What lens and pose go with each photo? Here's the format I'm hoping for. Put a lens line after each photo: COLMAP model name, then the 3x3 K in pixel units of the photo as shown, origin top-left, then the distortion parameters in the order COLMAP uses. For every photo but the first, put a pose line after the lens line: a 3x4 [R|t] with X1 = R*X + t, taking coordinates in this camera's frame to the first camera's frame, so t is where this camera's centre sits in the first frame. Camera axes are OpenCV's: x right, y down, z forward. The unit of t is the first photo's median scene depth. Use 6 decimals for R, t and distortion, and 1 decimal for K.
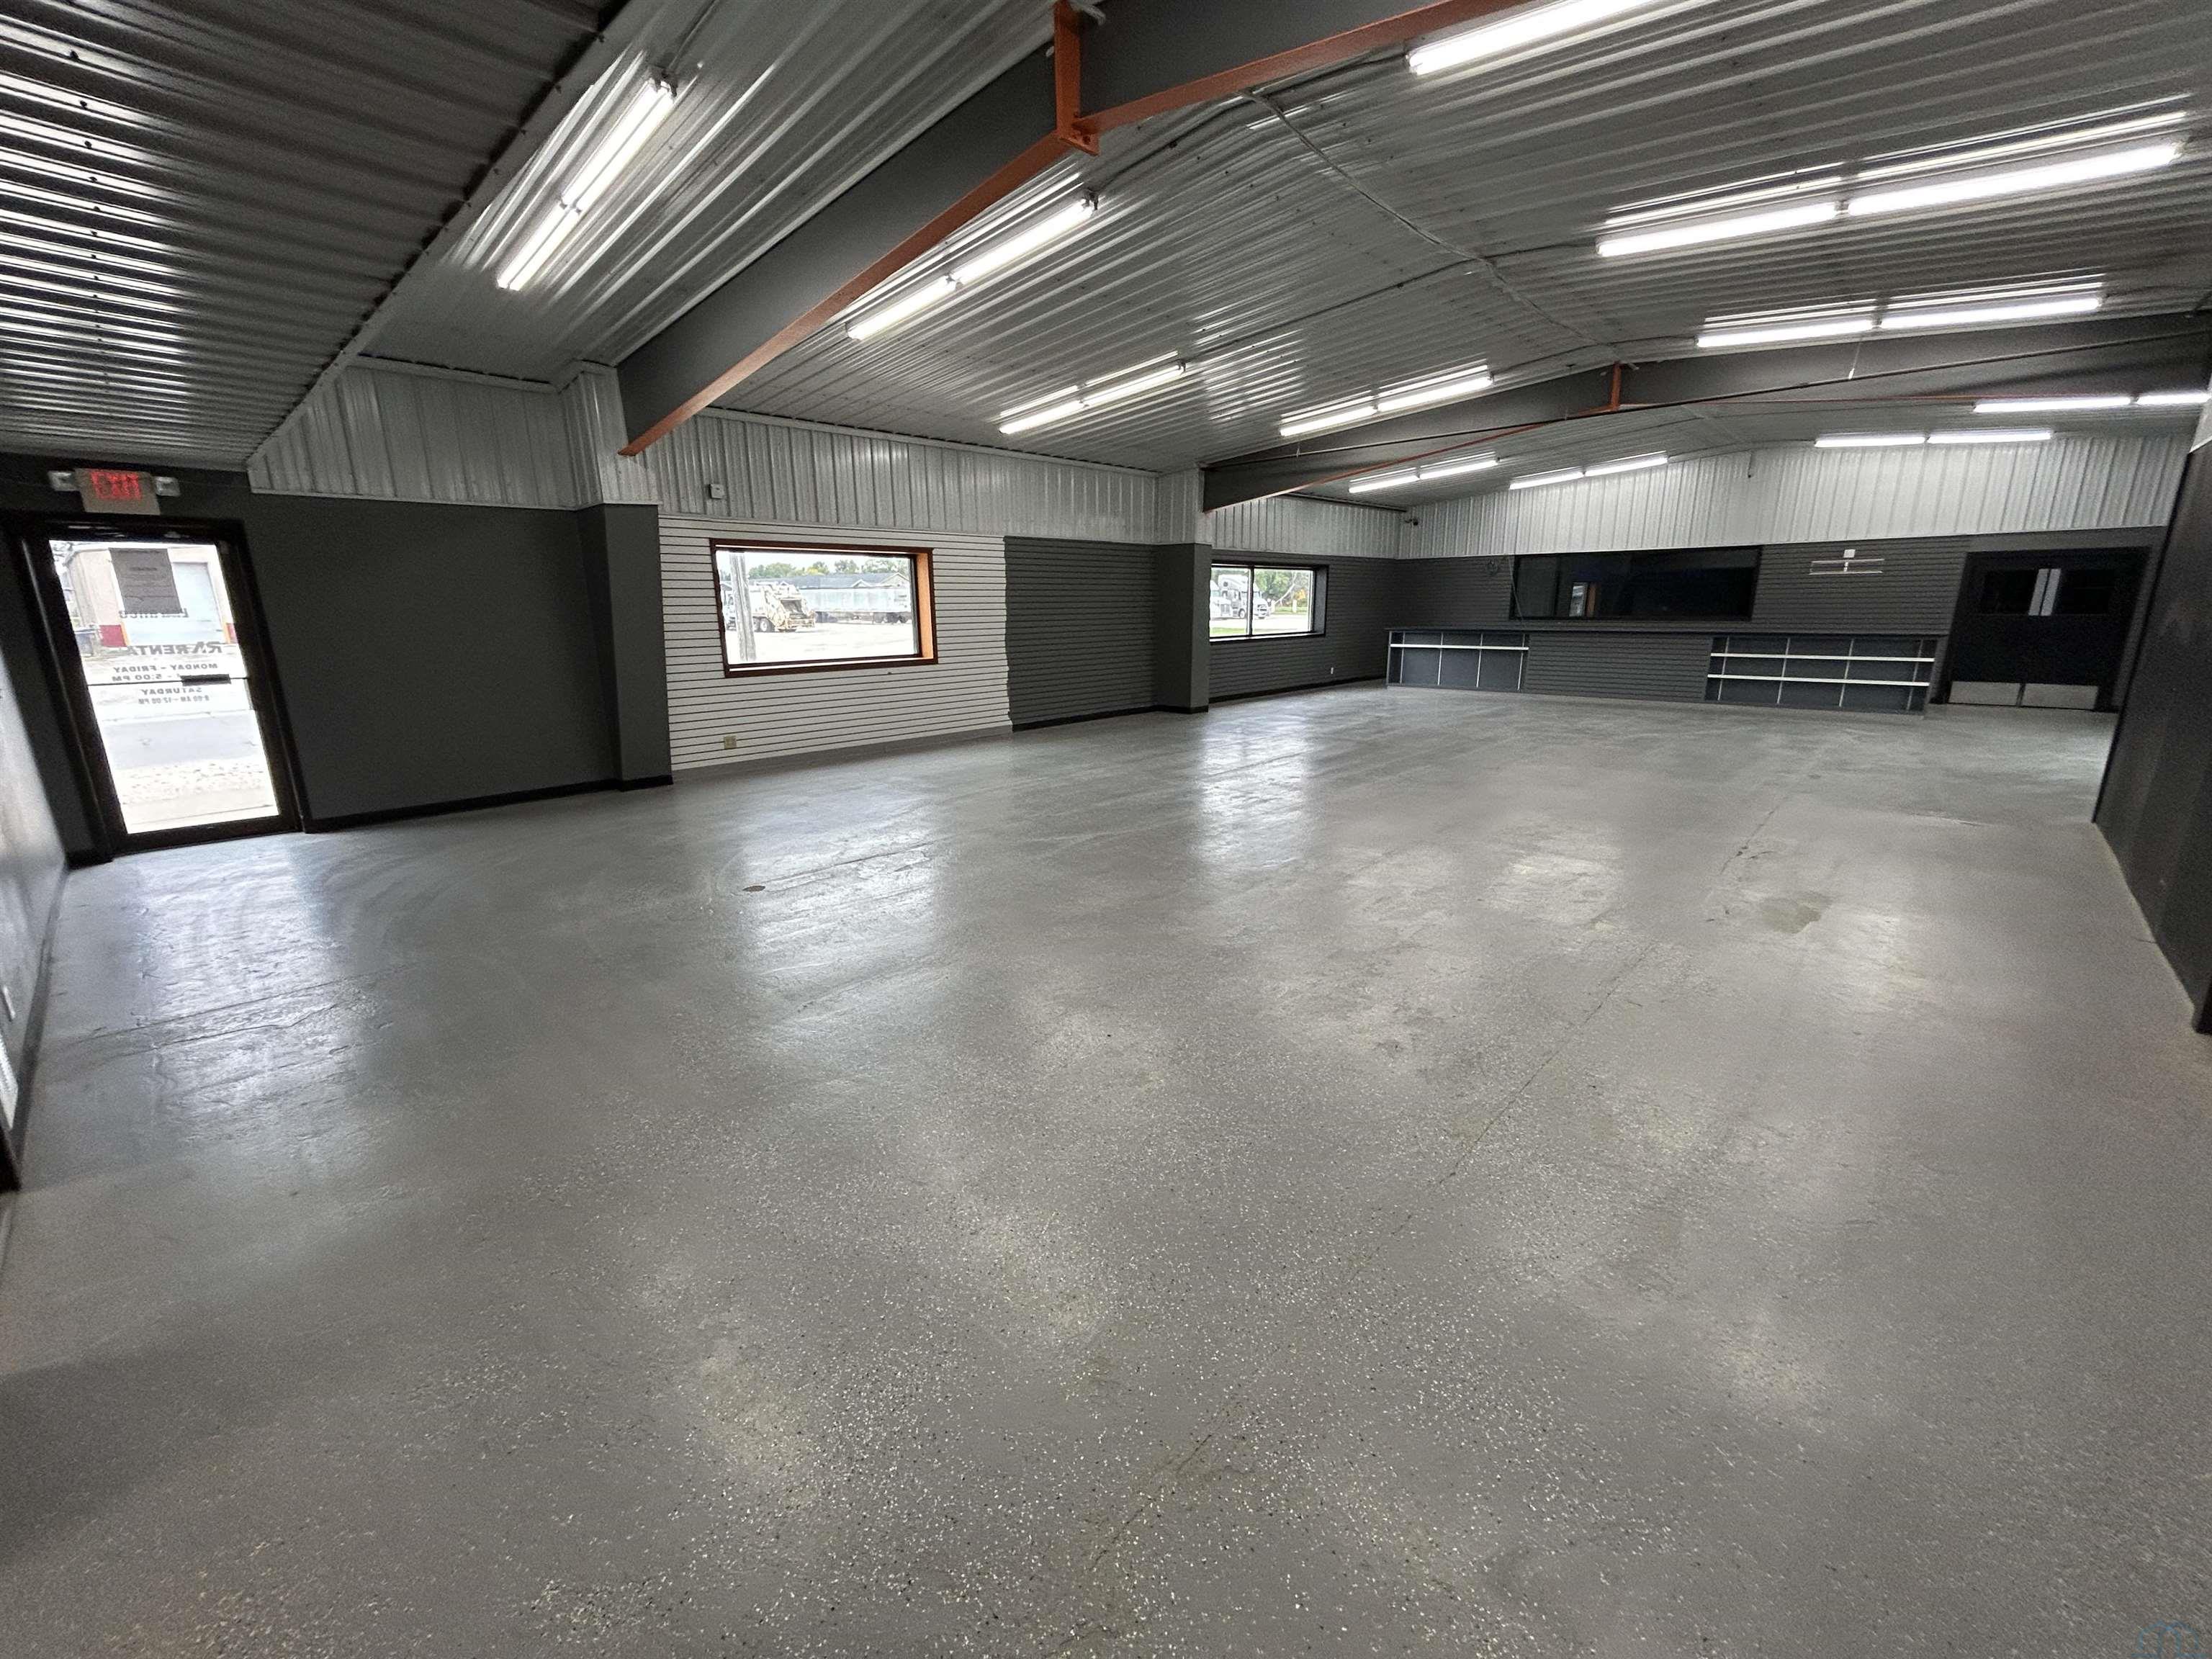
lens RADIAL K [[898.1, 0, 1101.9], [0, 898.1, 818.4], [0, 0, 1]] dist [0.001253, 0.000919]
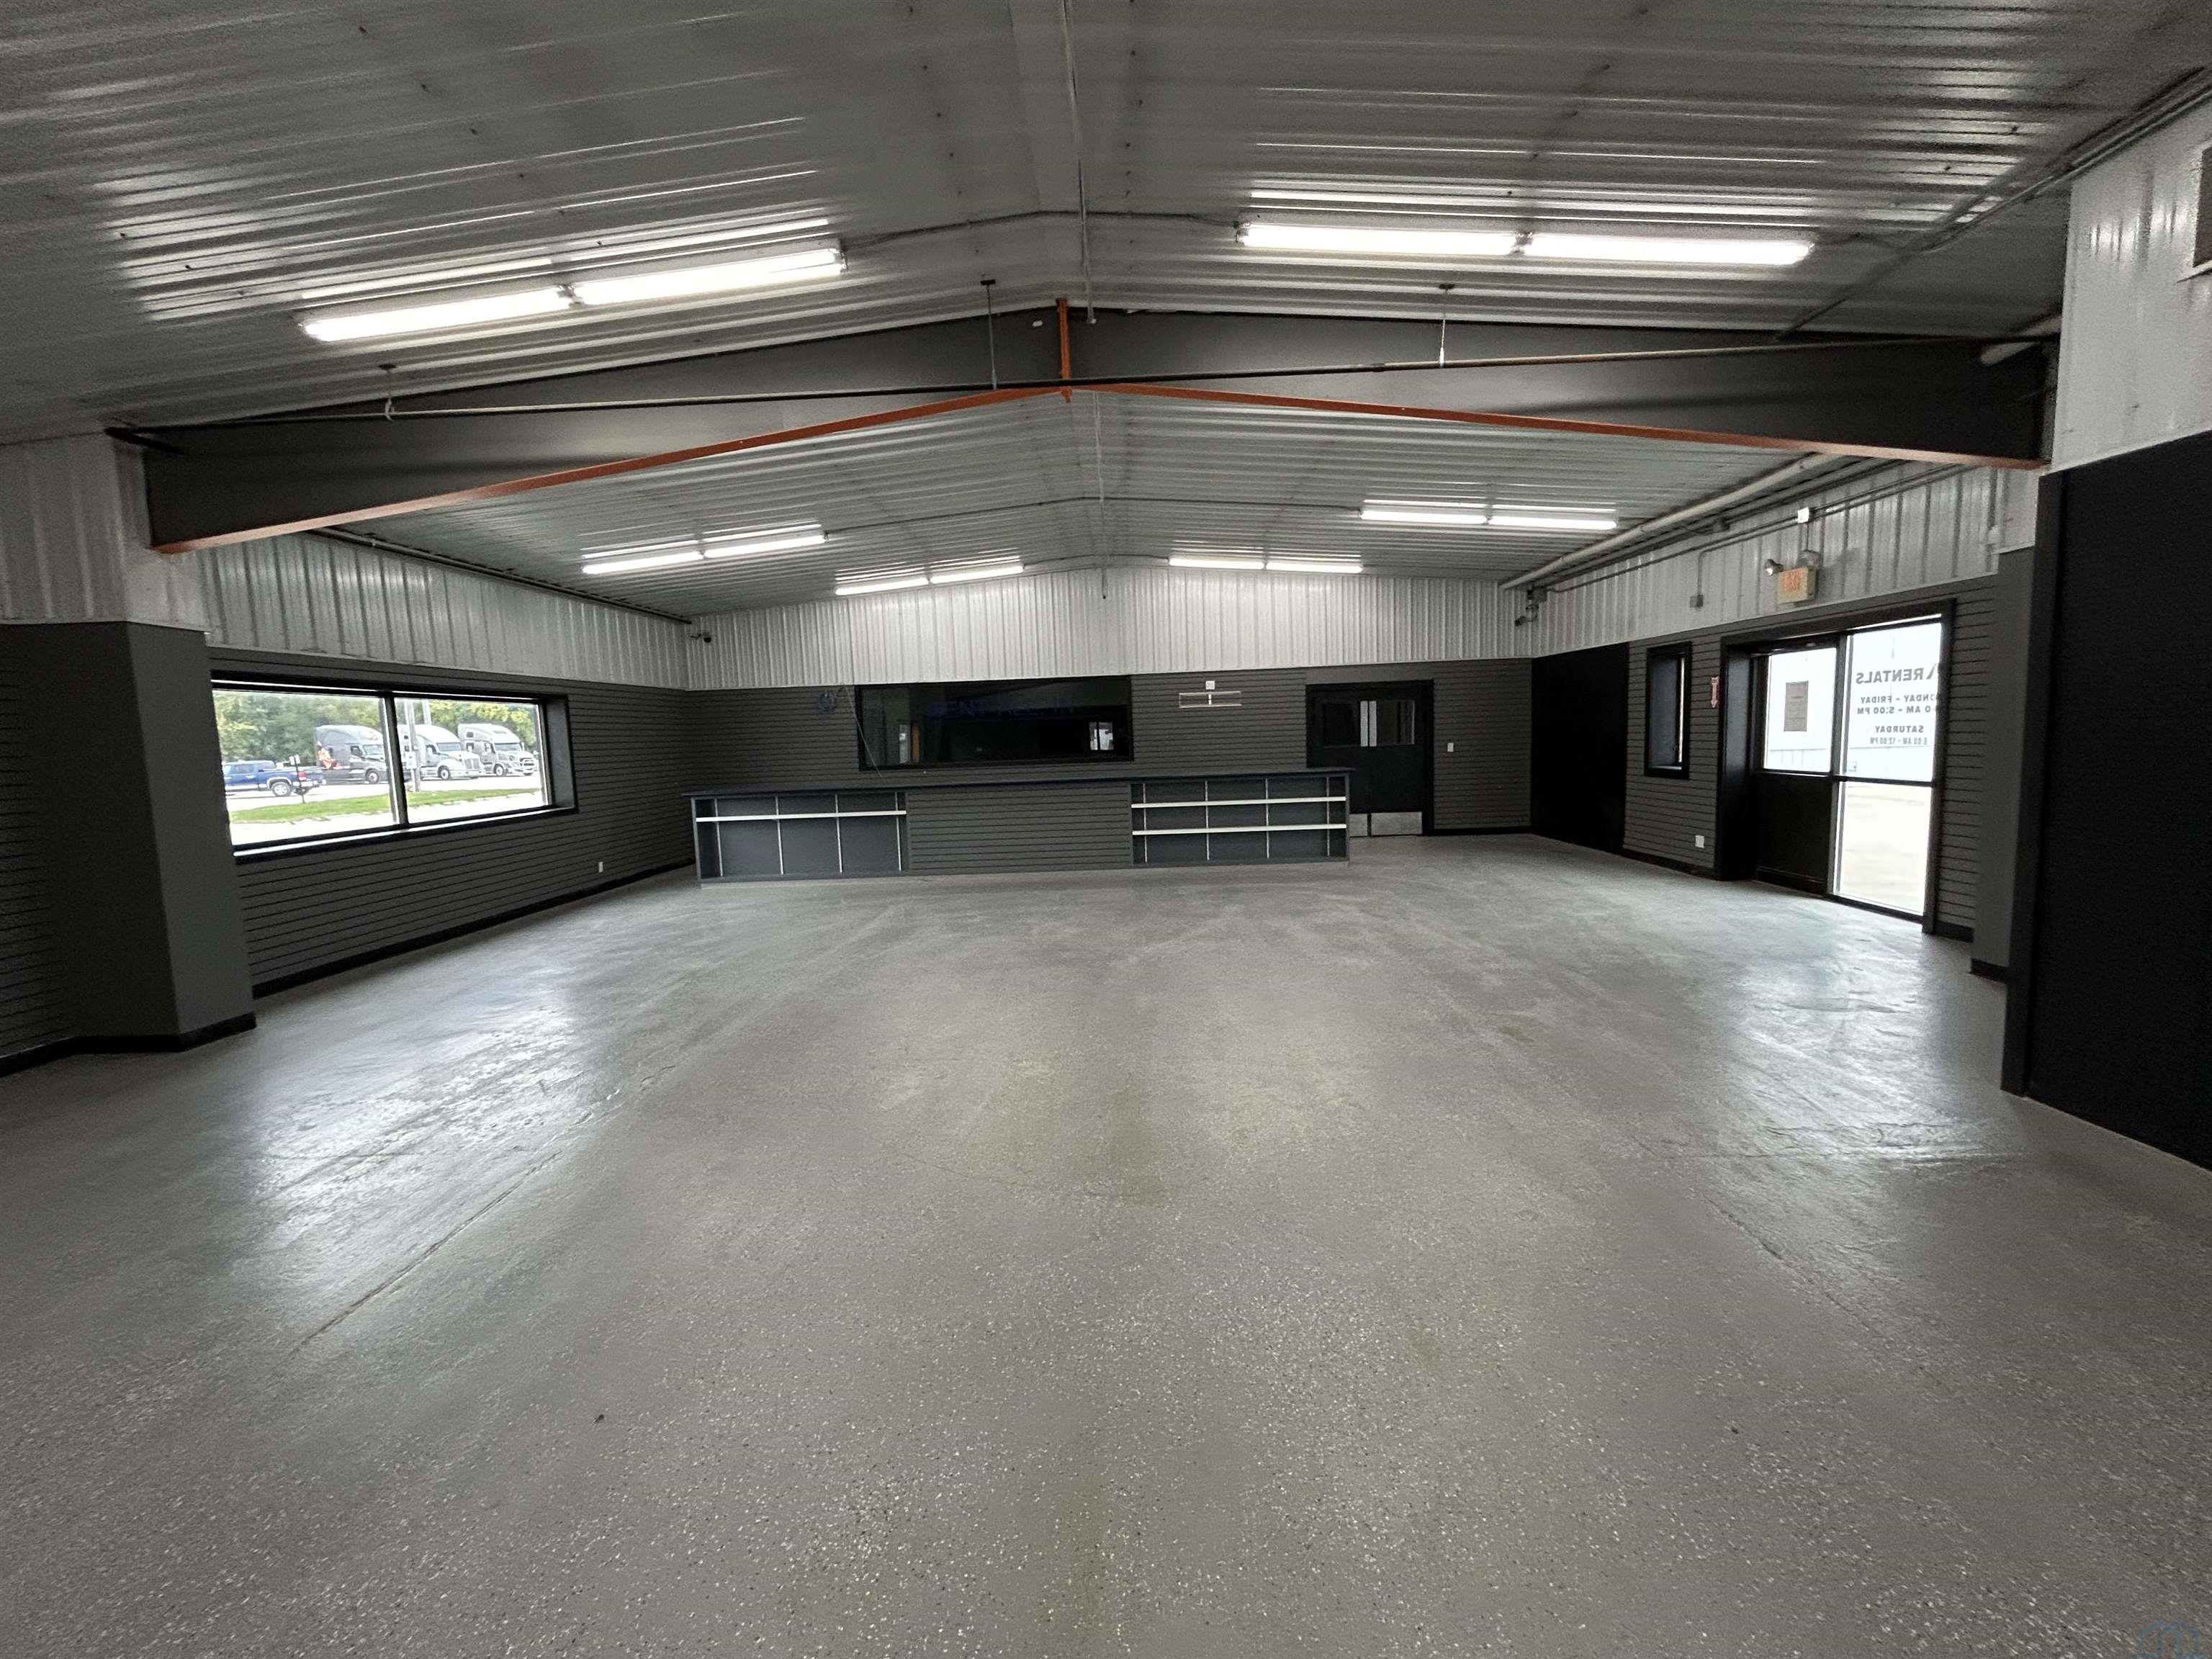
lens RADIAL K [[898.1, 0, 1104.7], [0, 898.1, 822.4], [0, 0, 1]] dist [0.001253, 0.000919]
pose [[0.741938, -0.084047, 0.665180, 0.146476], [0.184610, 0.979371, -0.082167, -0.109466], [-0.644552, 0.183762, 0.742148, 0.443431]]
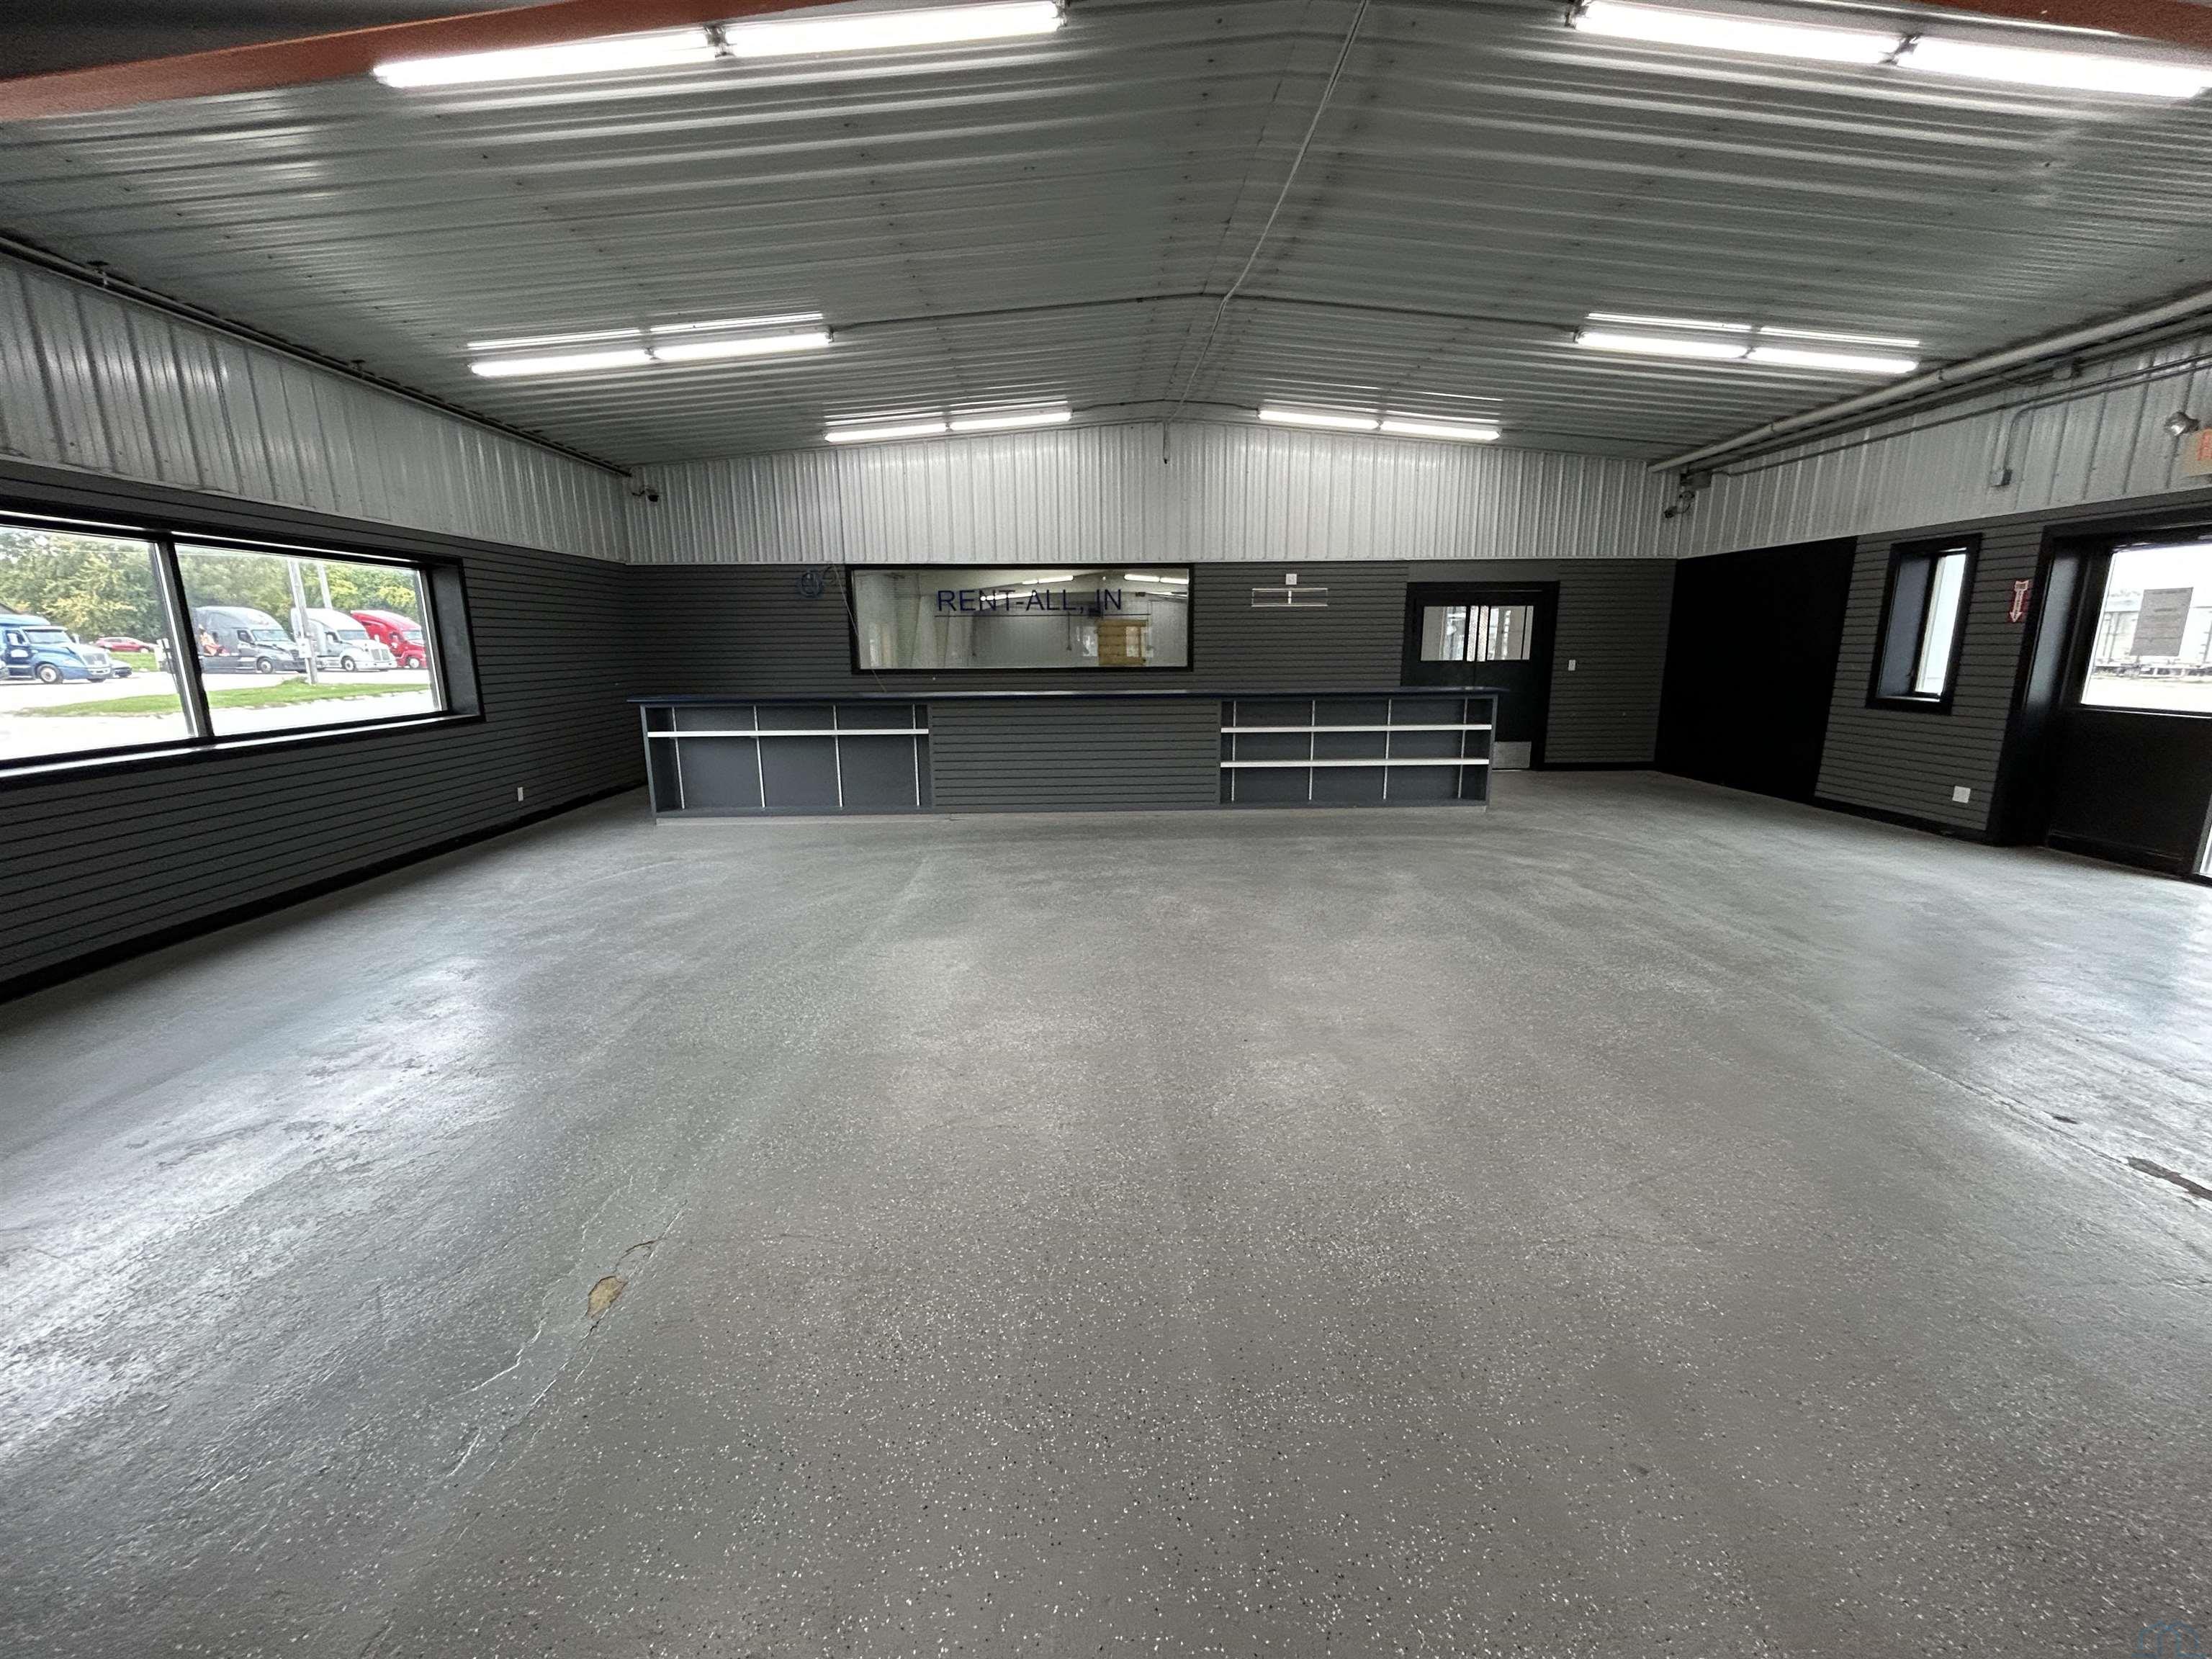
lens RADIAL K [[898.1, 0, 1105.5], [0, 898.1, 822.4], [0, 0, 1]] dist [0.001253, 0.000919]
pose [[0.705883, -0.136475, 0.695057, 0.196420], [0.166140, 0.985790, 0.024834, -0.149055], [-0.688569, 0.097947, 0.718526, 0.624933]]
